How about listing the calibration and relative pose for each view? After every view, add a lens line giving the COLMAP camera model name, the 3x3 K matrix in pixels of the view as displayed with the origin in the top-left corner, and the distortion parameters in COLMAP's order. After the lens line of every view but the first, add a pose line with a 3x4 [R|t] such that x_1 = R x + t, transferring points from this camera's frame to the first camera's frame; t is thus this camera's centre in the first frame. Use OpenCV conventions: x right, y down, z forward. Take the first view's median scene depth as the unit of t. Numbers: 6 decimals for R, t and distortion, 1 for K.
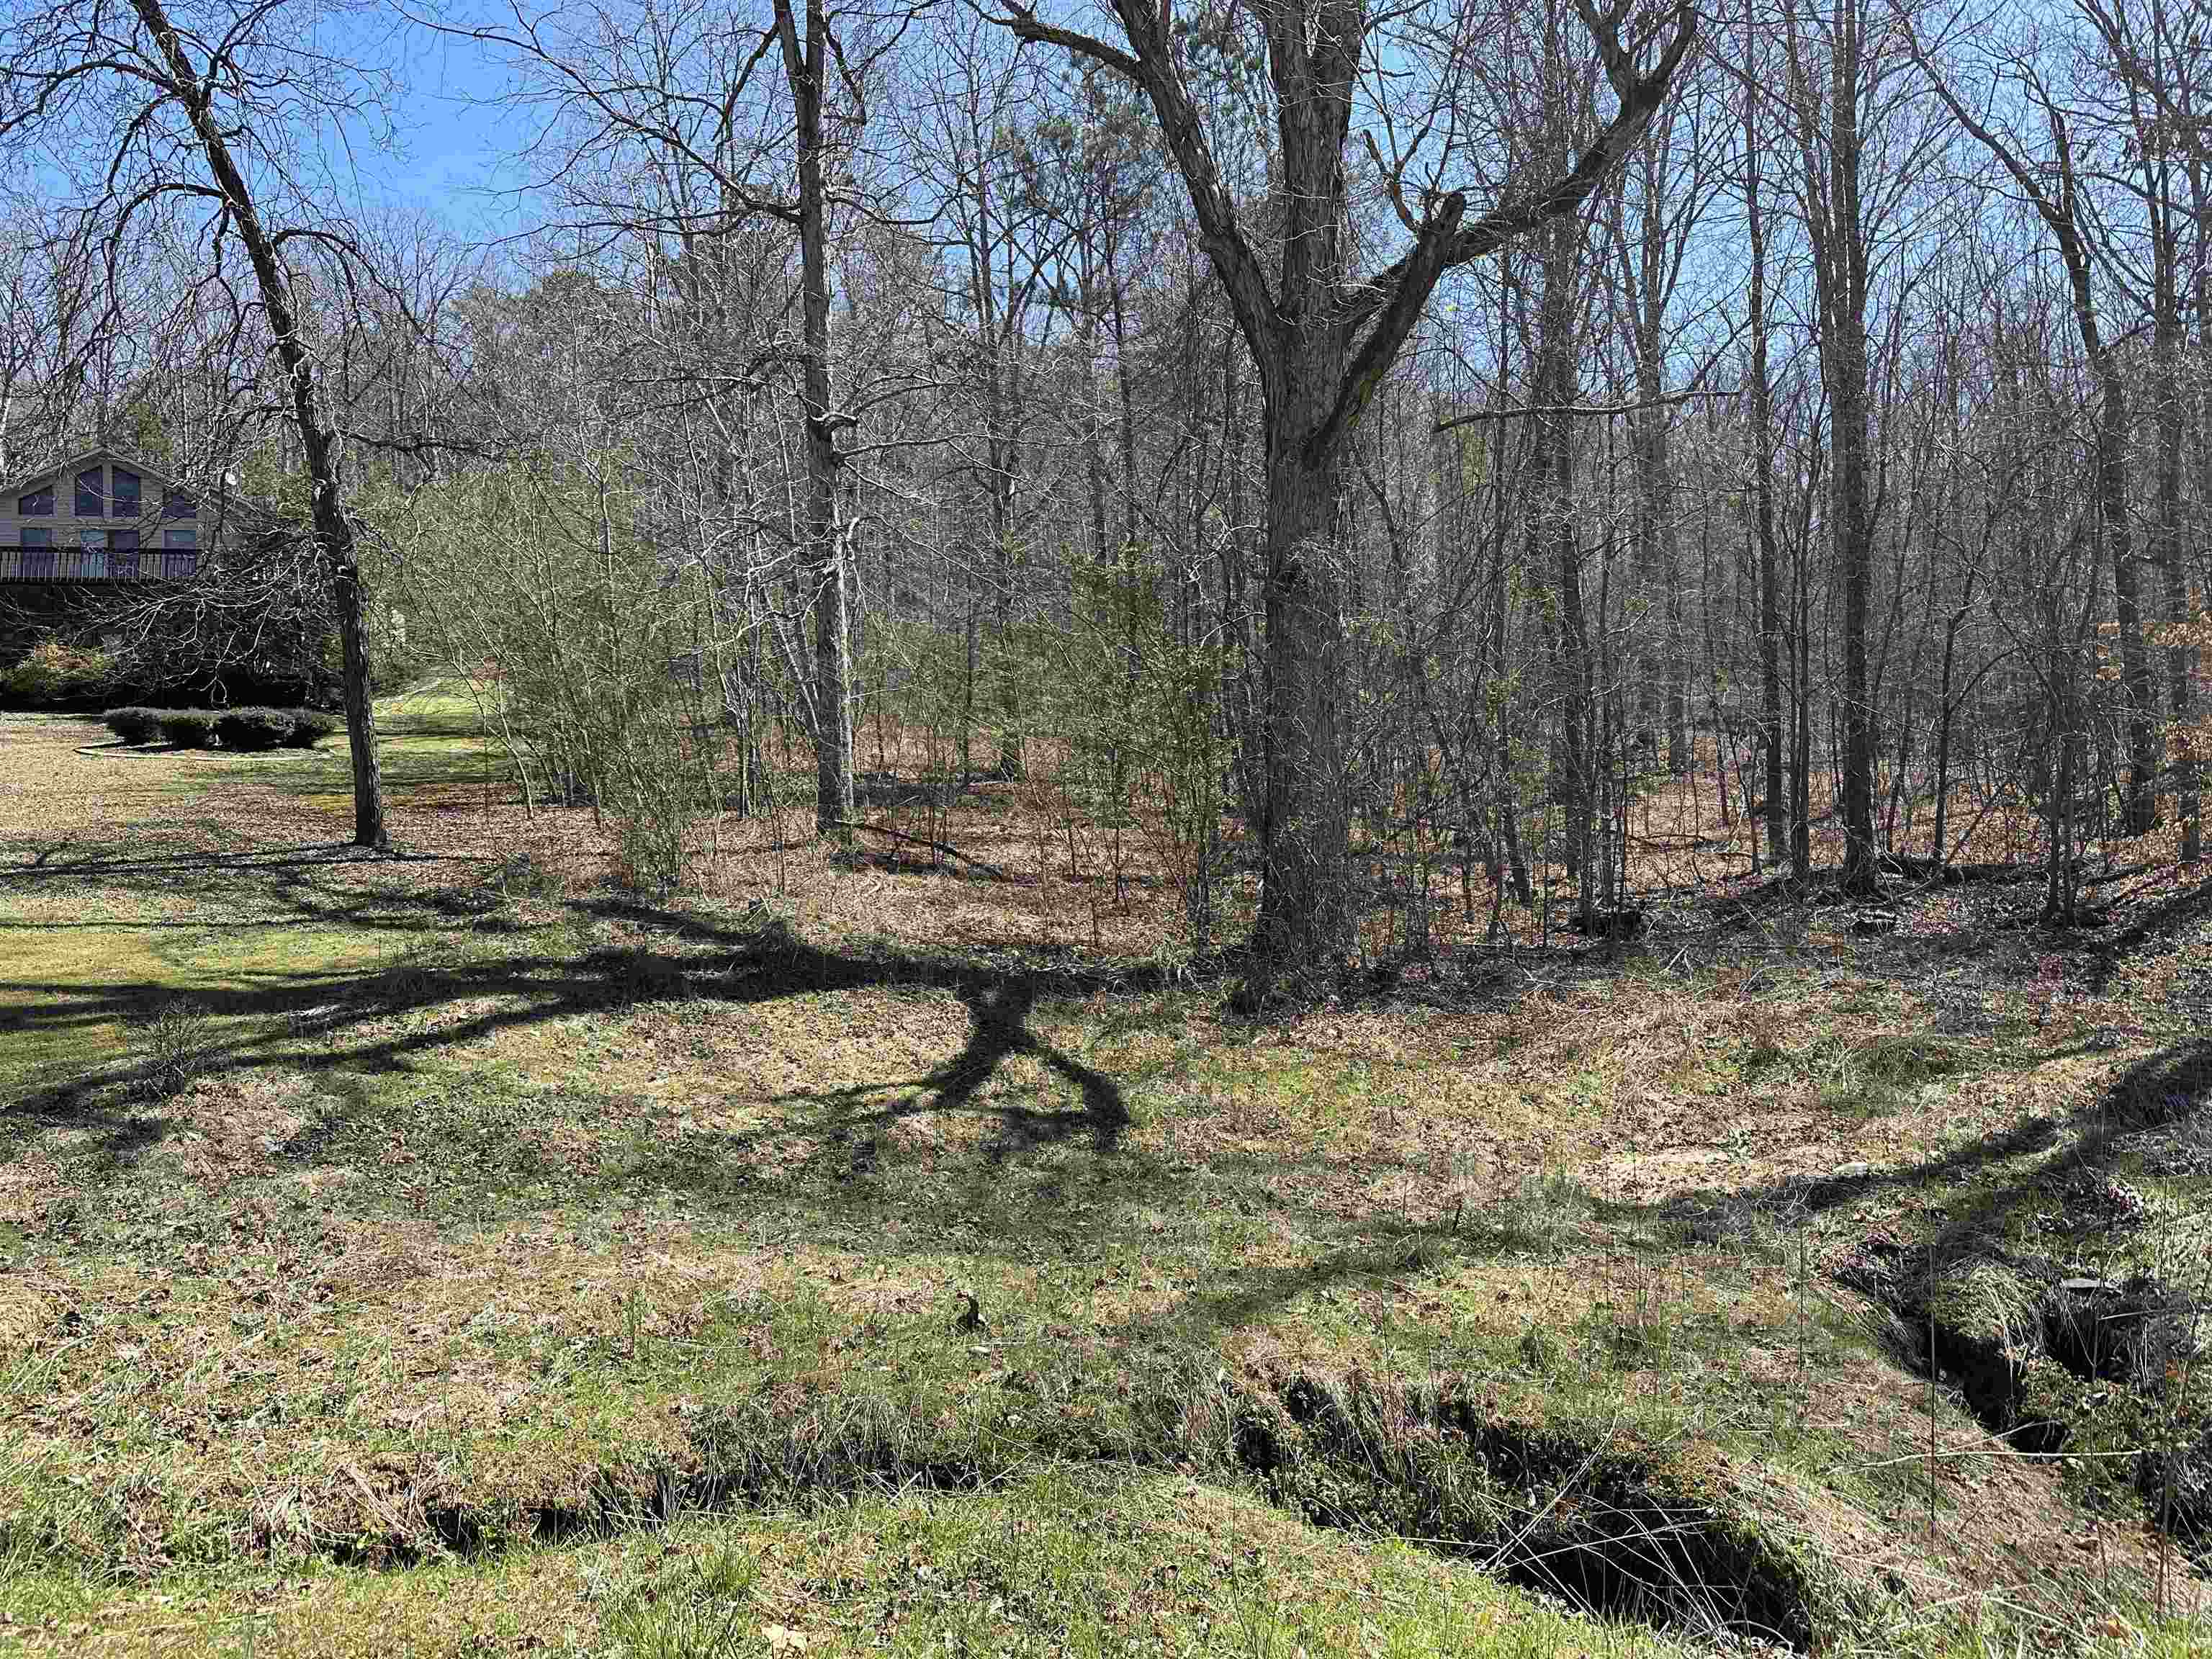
lens RADIAL K [[1539.2, 0, 1103.4], [0, 1539.2, 802.4], [0, 0, 1]] dist [0.068460, -0.107022]
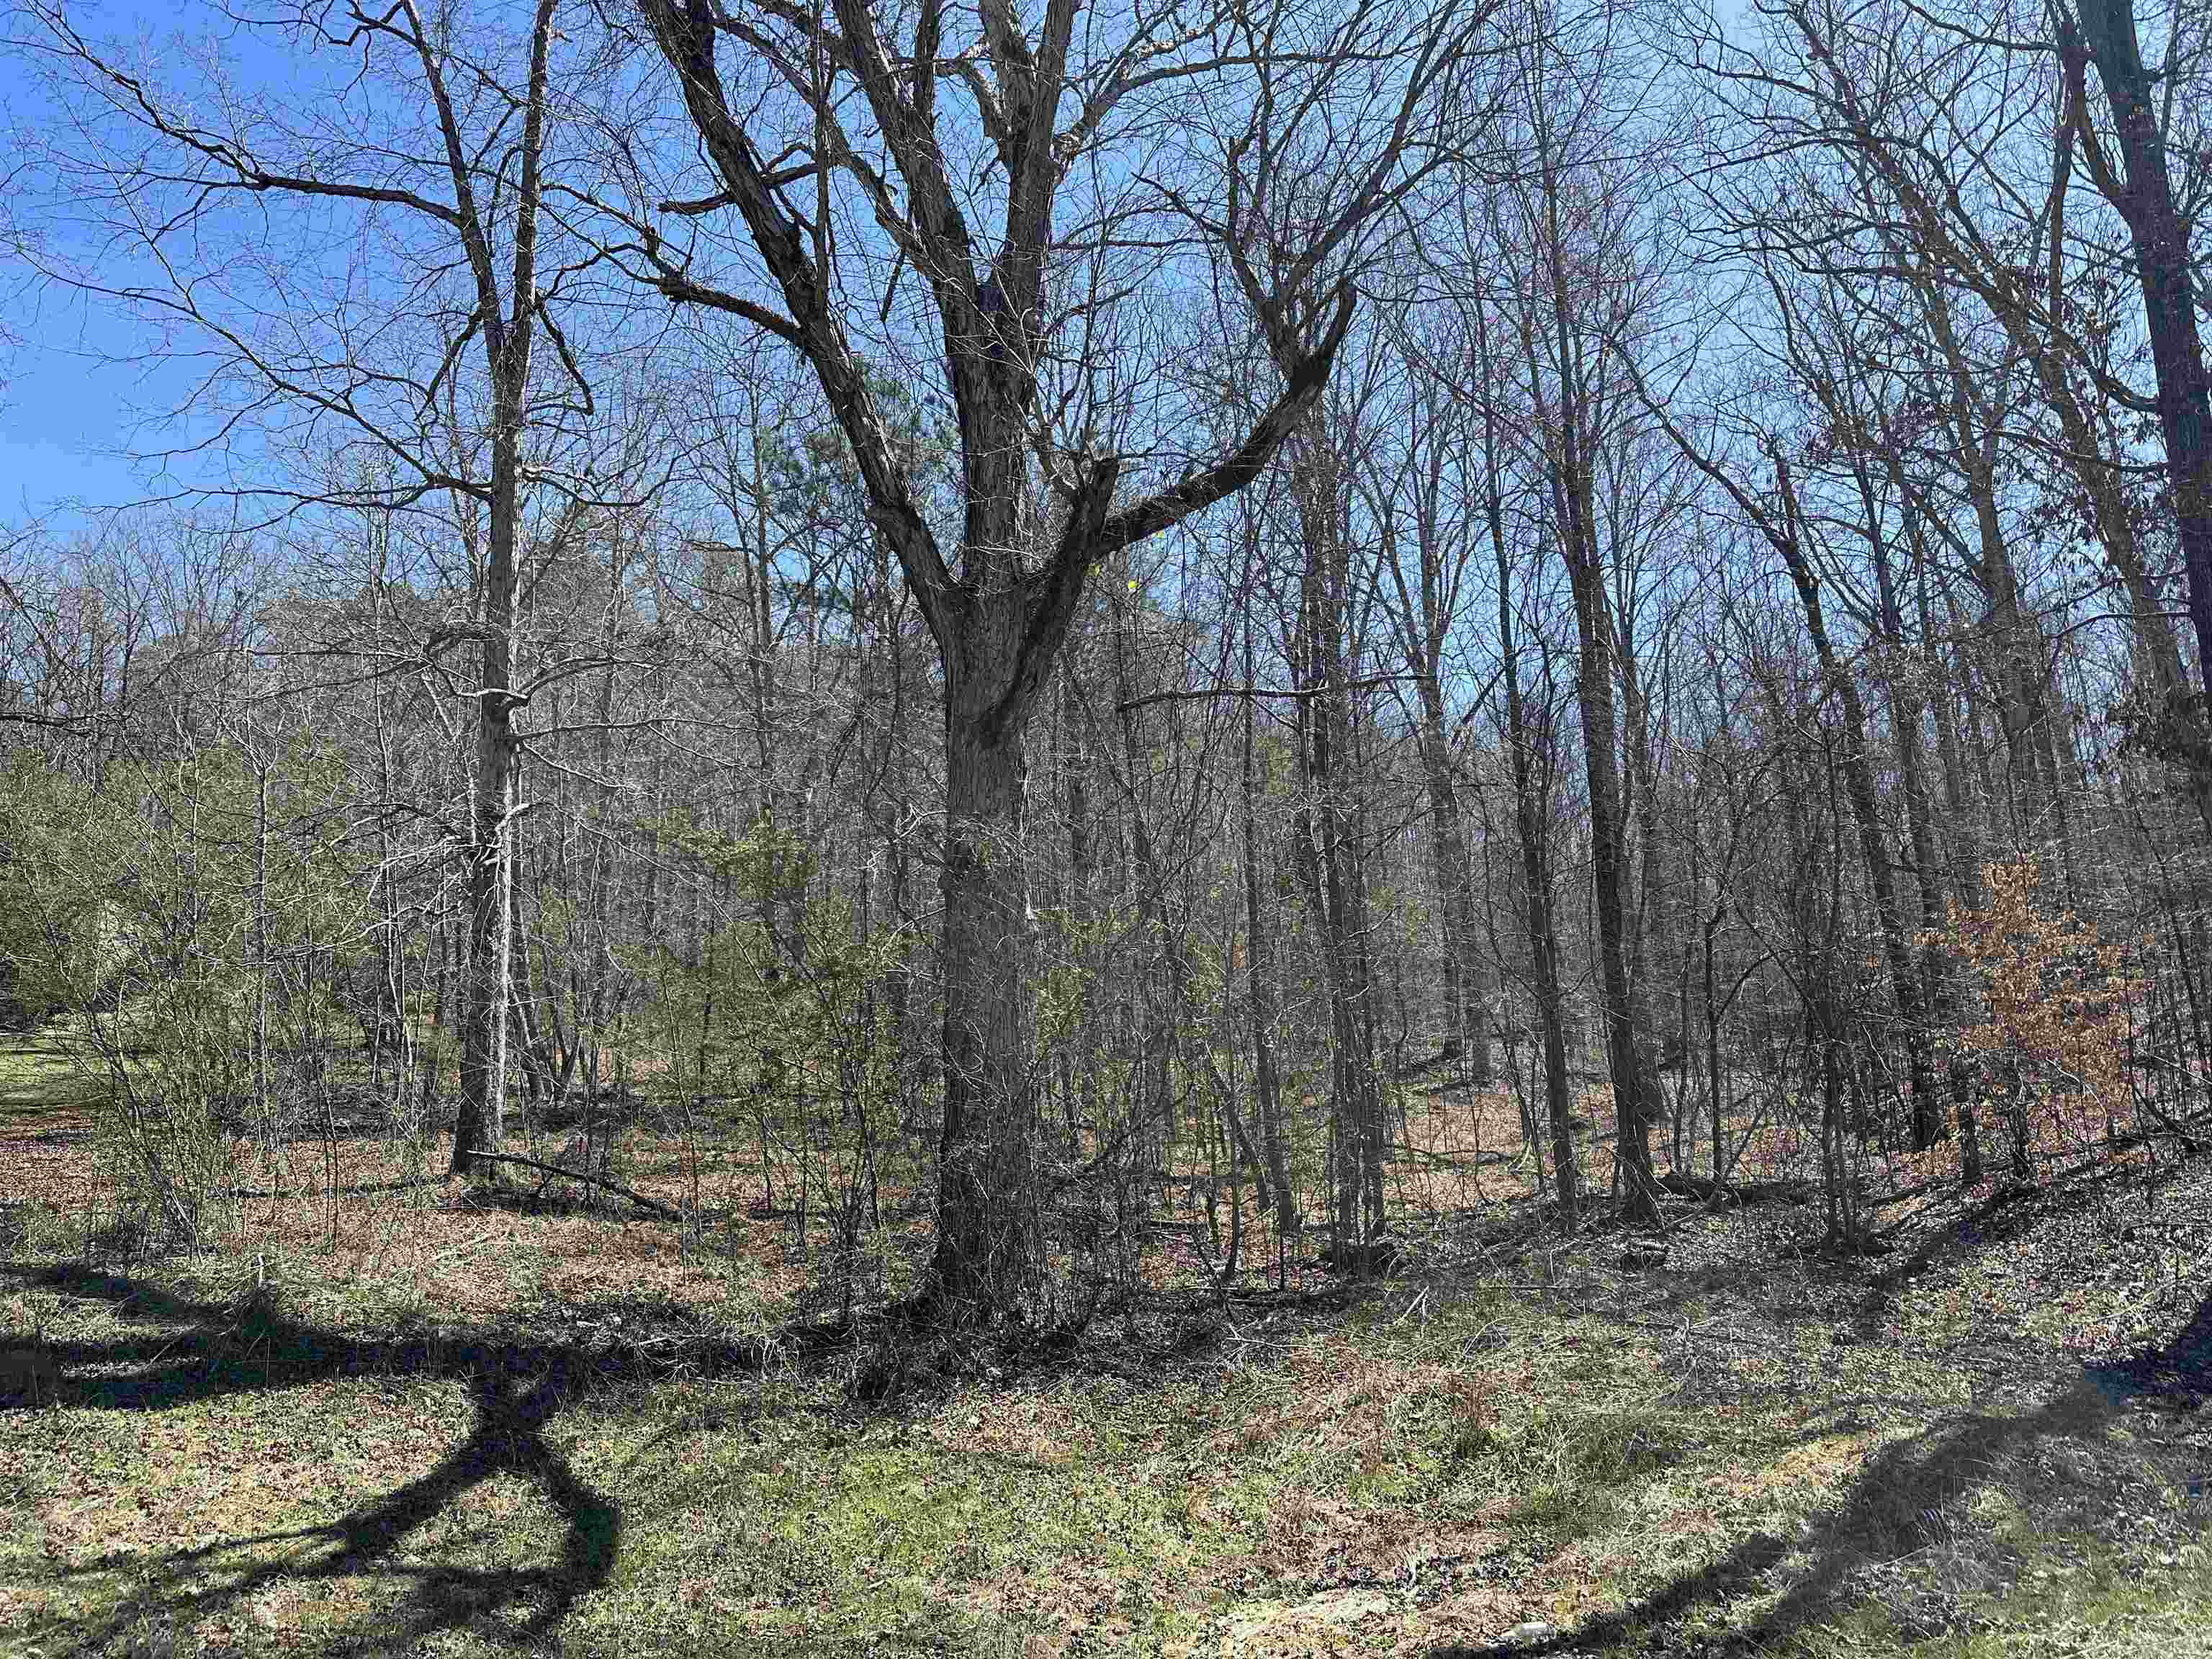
lens RADIAL K [[1537.2, 0, 1104.5], [0, 1537.2, 797.5], [0, 0, 1]] dist [0.001990, -0.005077]
pose [[0.995539, 0.011017, 0.093703, 0.133251], [0.008401, 0.978863, -0.204343, -0.004456], [-0.093974, 0.204218, 0.974404, 0.141334]]
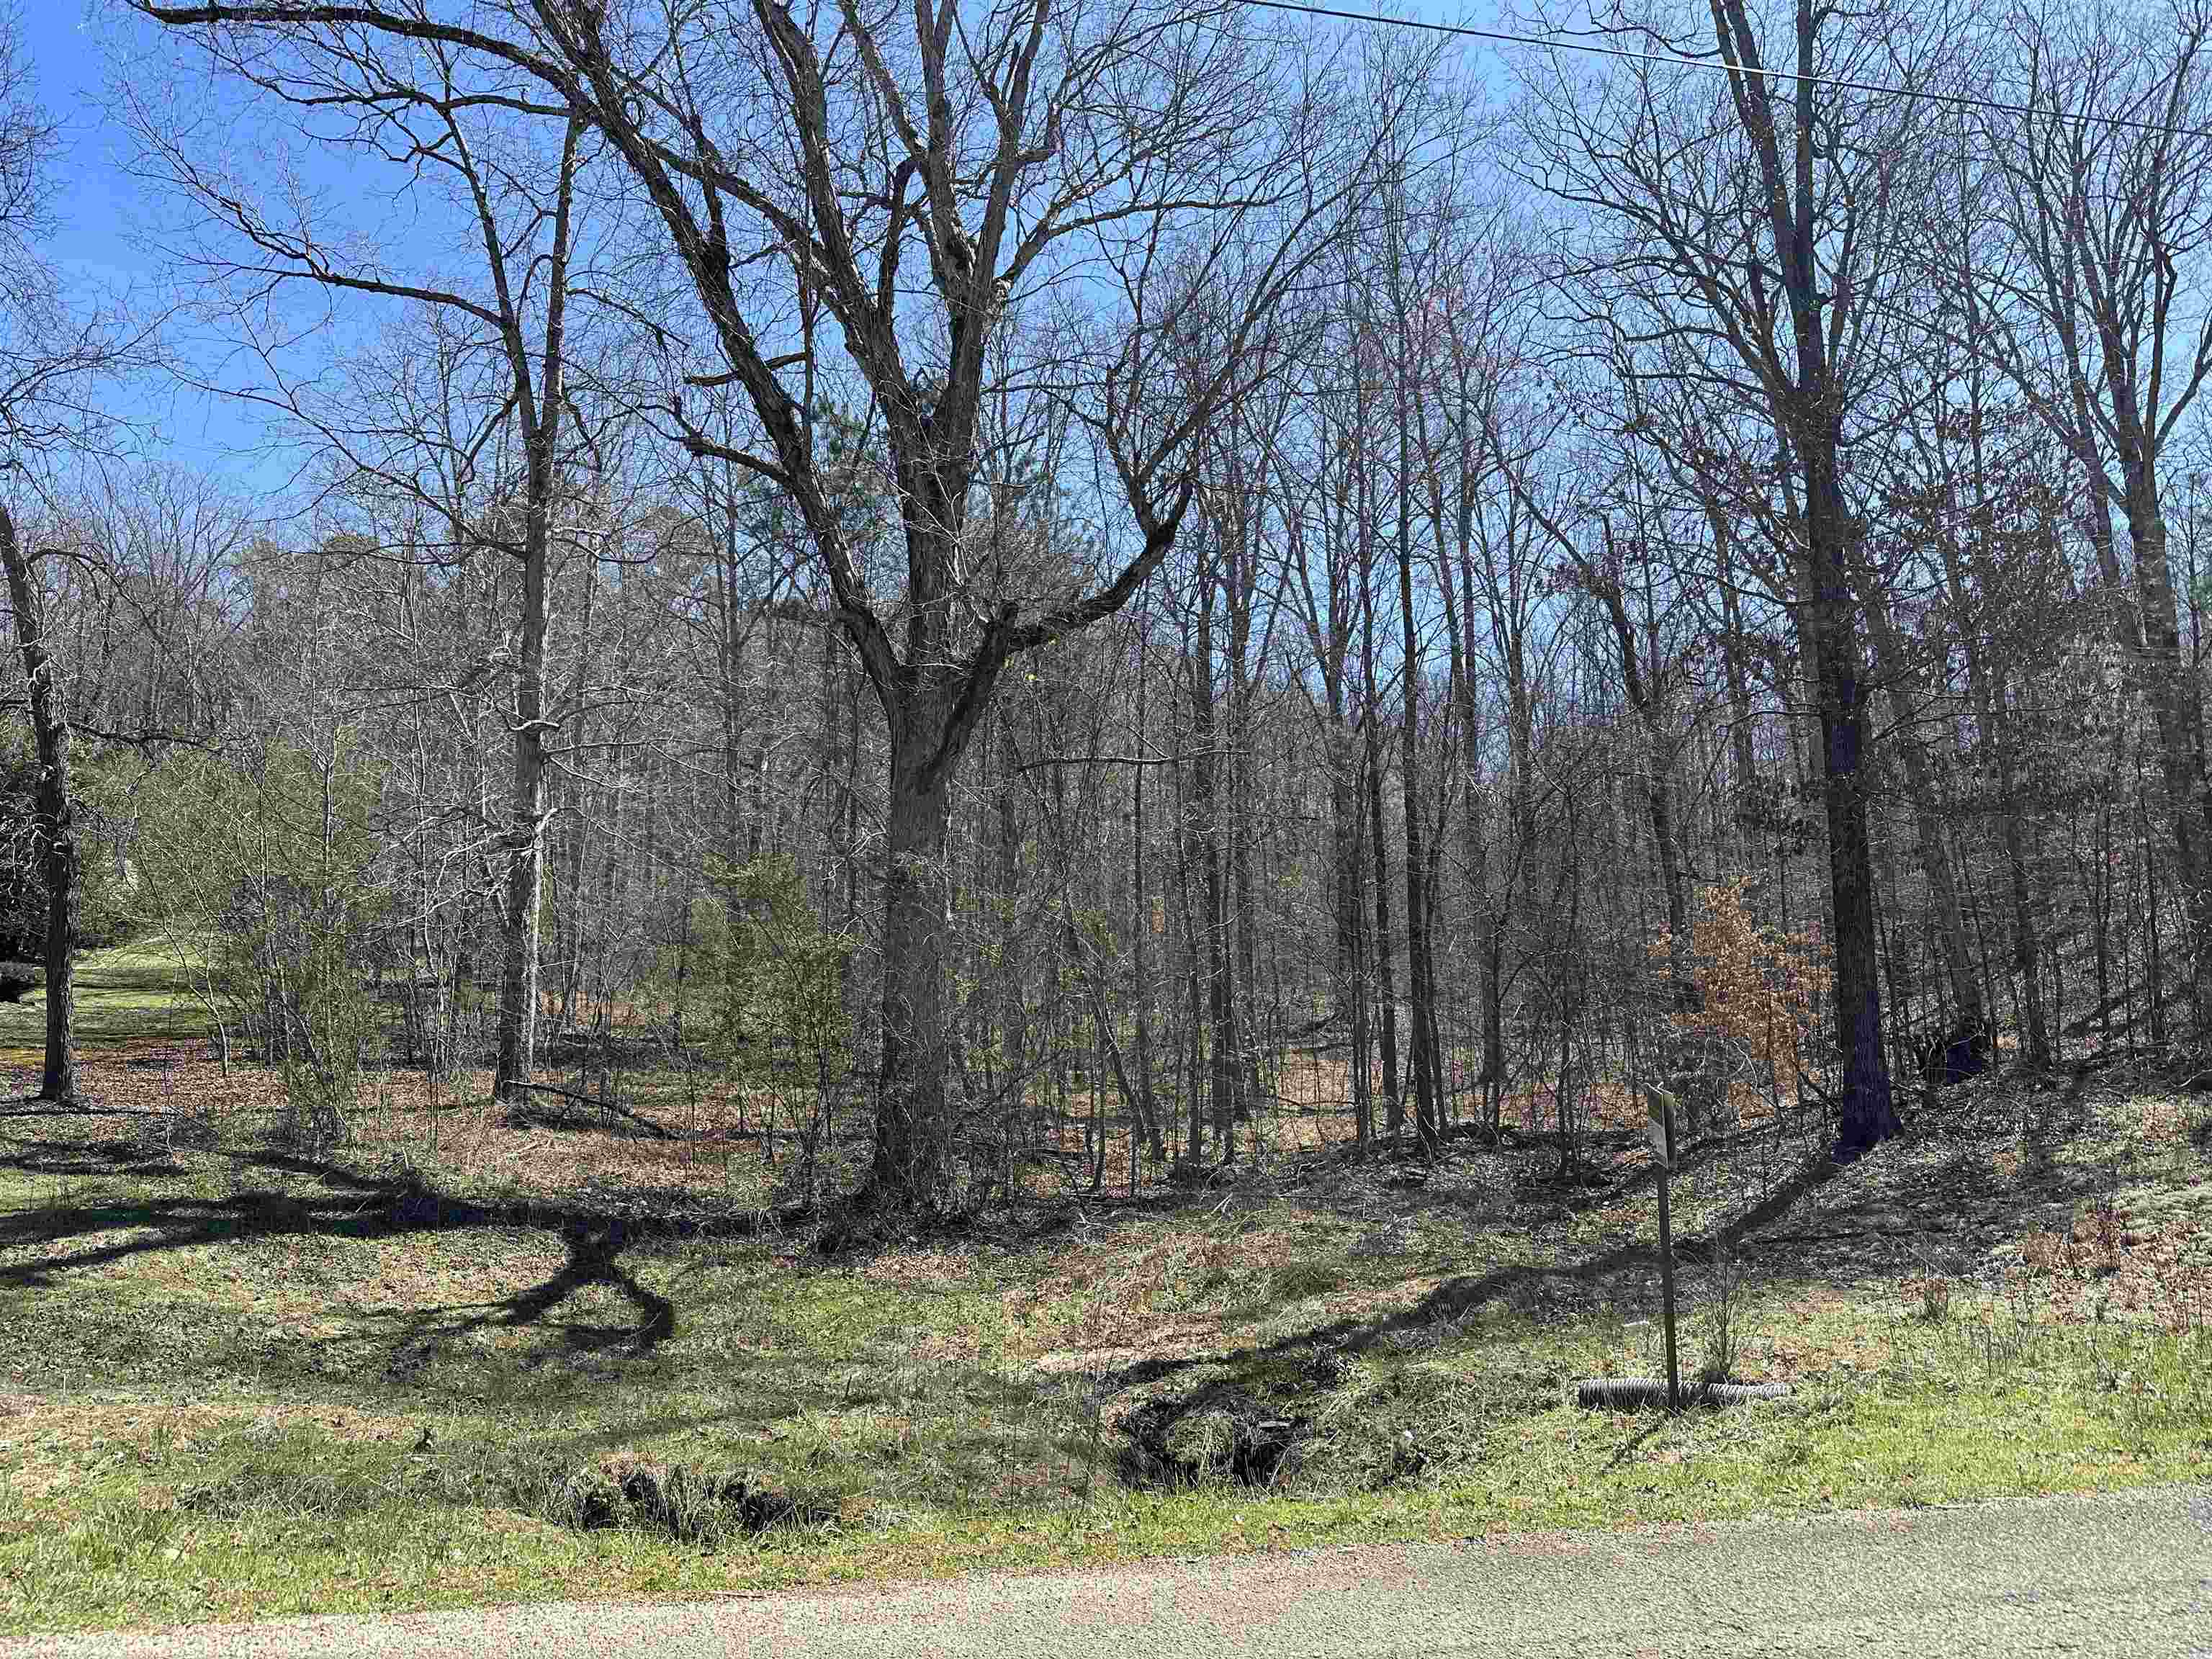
lens RADIAL K [[1546.5, 0, 1106.4], [0, 1546.5, 805.4], [0, 0, 1]] dist [0.007822, -0.018350]
pose [[0.990898, 0.036377, 0.129603, 0.136361], [-0.014339, 0.985839, -0.167078, -0.005763], [-0.133846, 0.163699, 0.977388, -0.231873]]
